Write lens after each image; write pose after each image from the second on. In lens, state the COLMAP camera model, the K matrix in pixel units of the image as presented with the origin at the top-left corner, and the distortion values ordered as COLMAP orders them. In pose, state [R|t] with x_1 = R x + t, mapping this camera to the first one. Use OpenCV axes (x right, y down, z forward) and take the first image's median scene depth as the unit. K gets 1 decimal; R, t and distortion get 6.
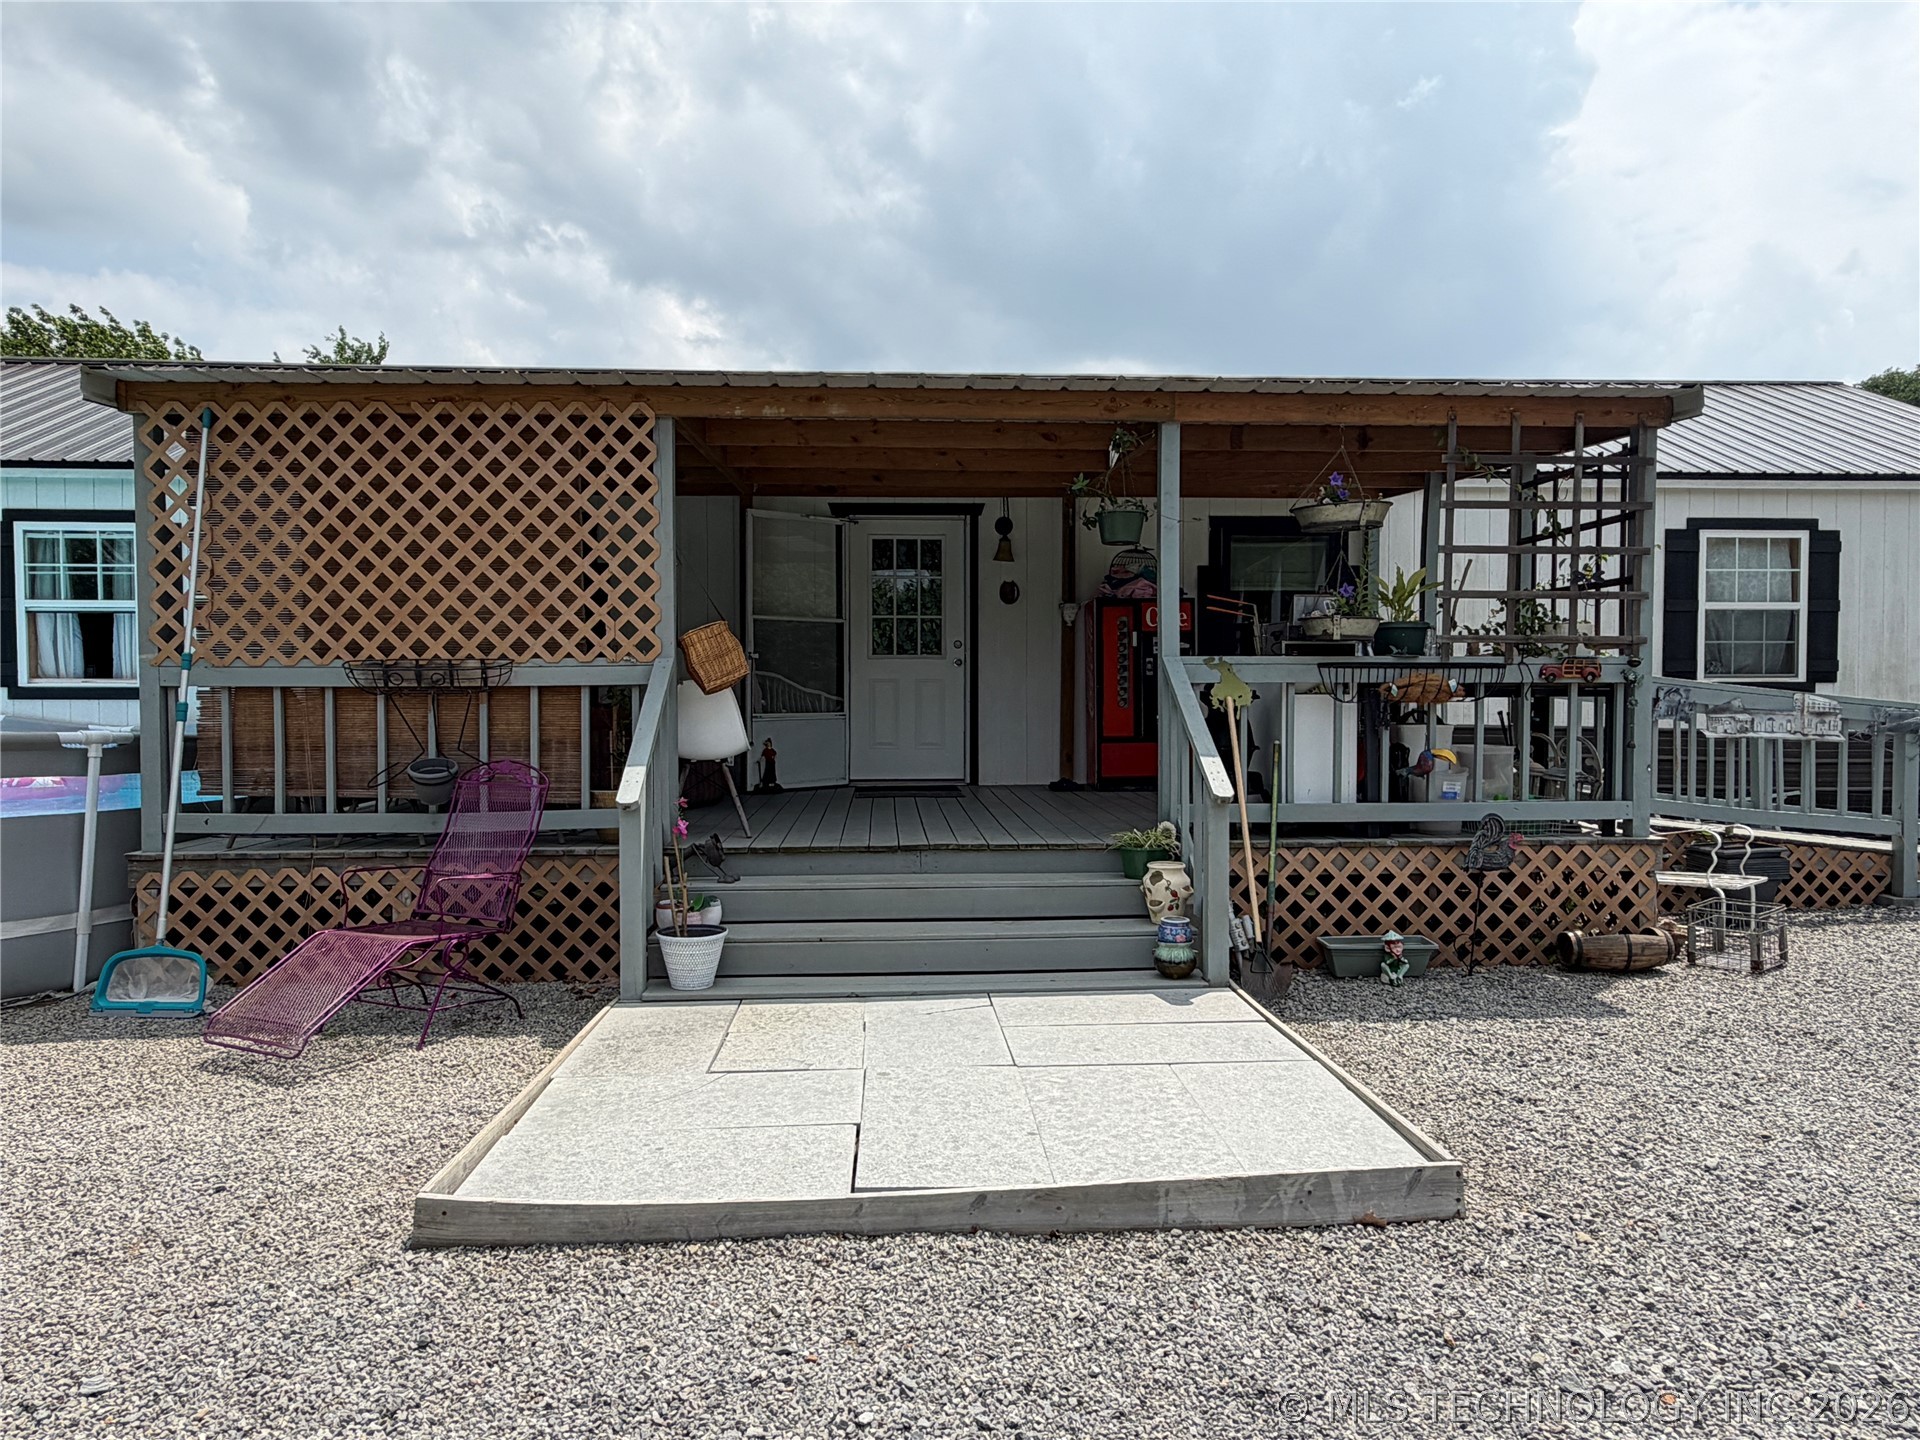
lens RADIAL K [[1268.6, 0, 965.2], [0, 1268.6, 717.5], [0, 0, 1]] dist [0.009527, 0.002152]
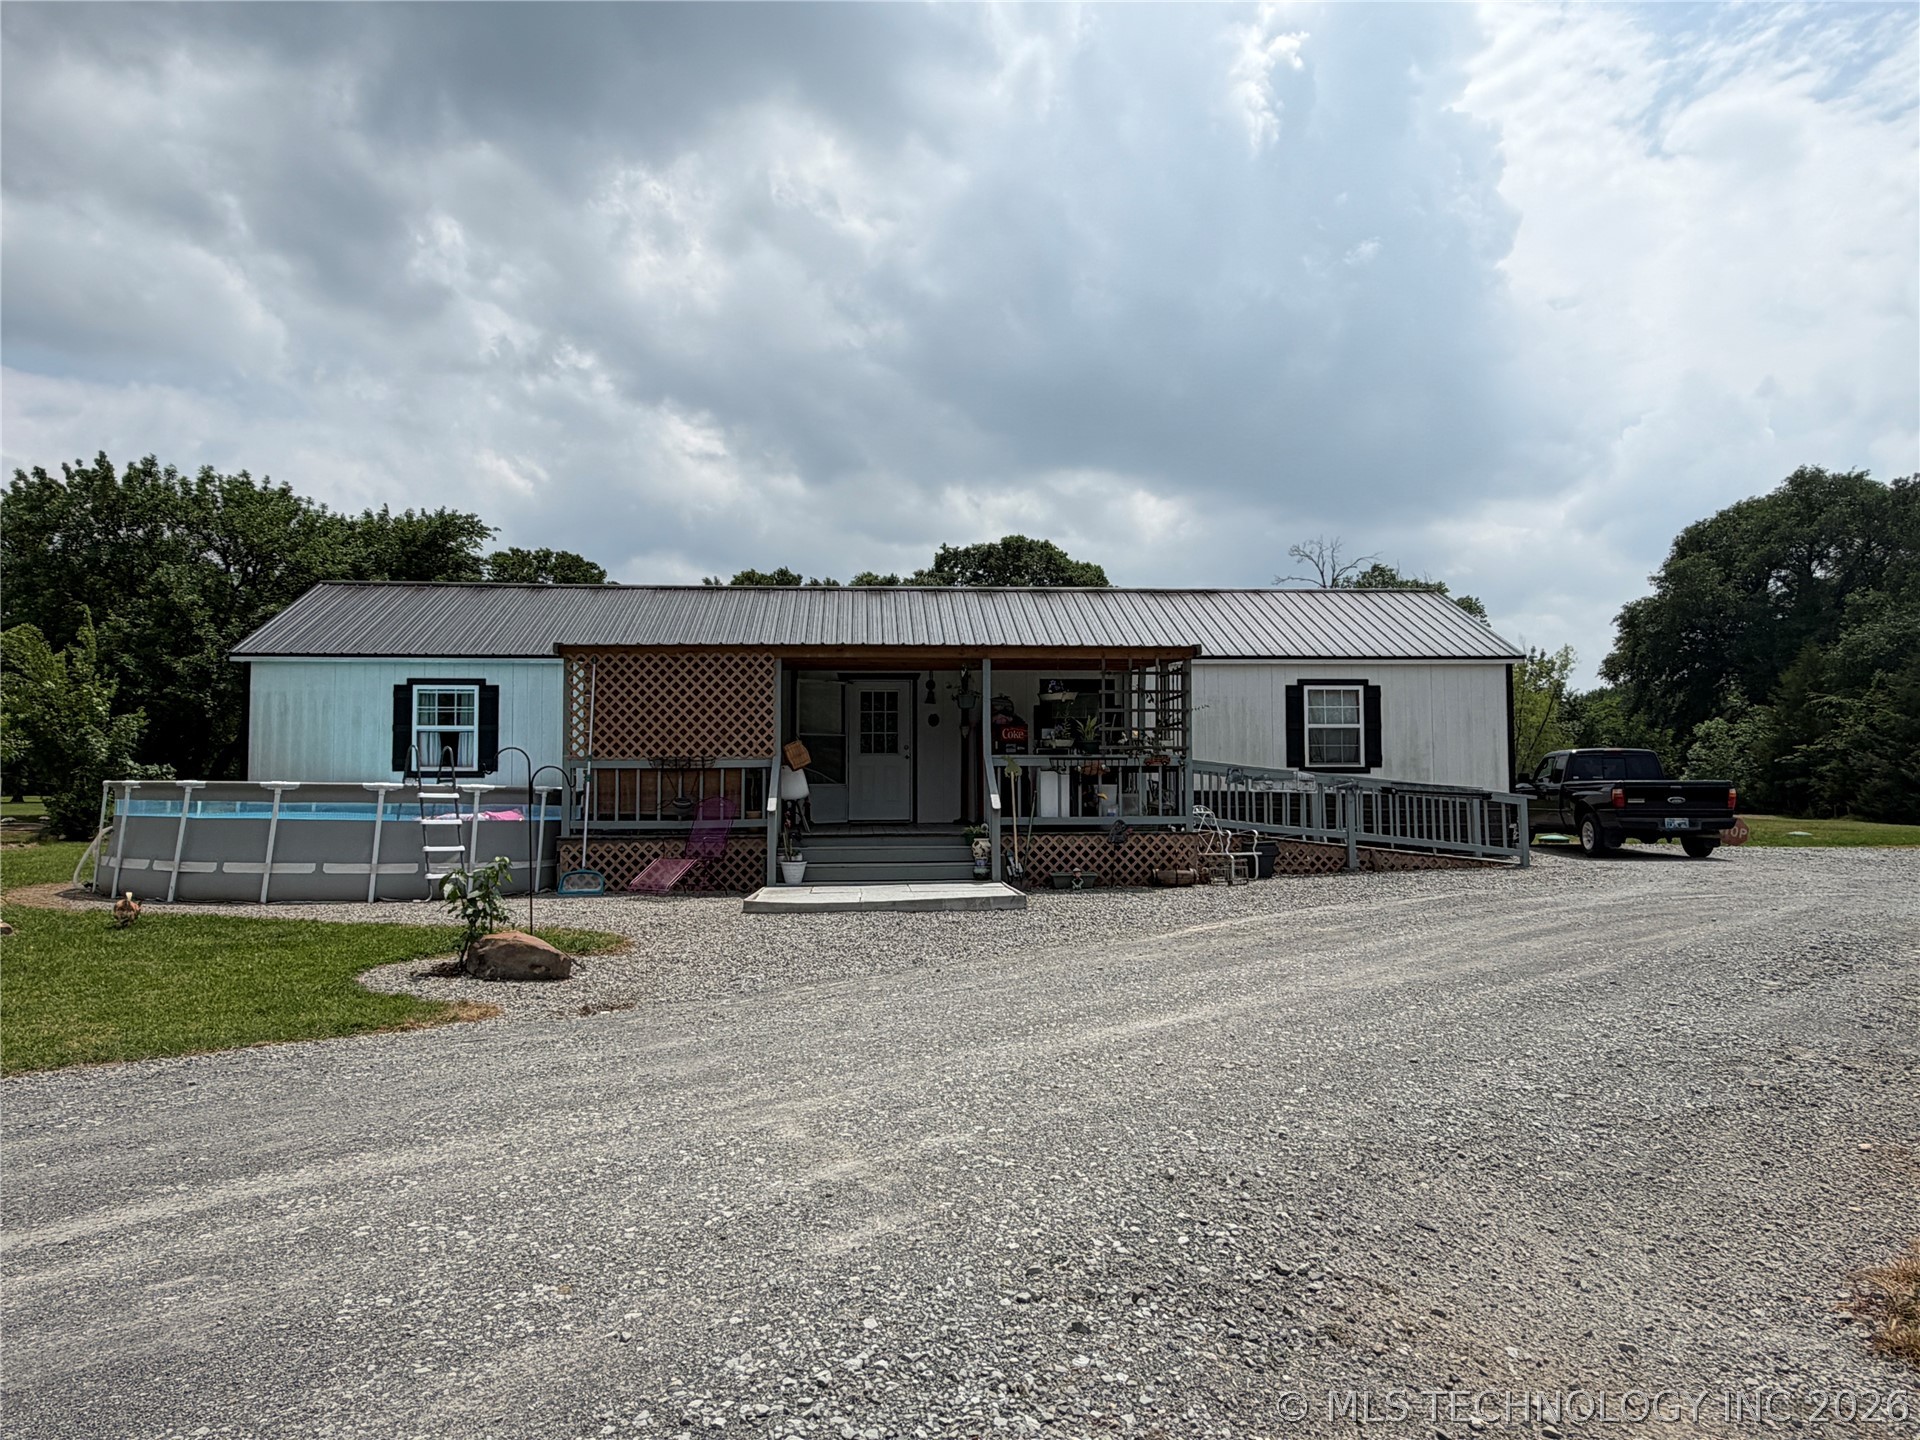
lens RADIAL K [[1268.6, 0, 956.9], [0, 1268.6, 715.8], [0, 0, 1]] dist [0.009527, 0.002152]
pose [[0.999996, -0.002299, -0.001564, 0.107885], [0.002176, 0.997219, -0.074498, 0.056143], [0.001731, 0.074494, 0.997220, -1.384379]]
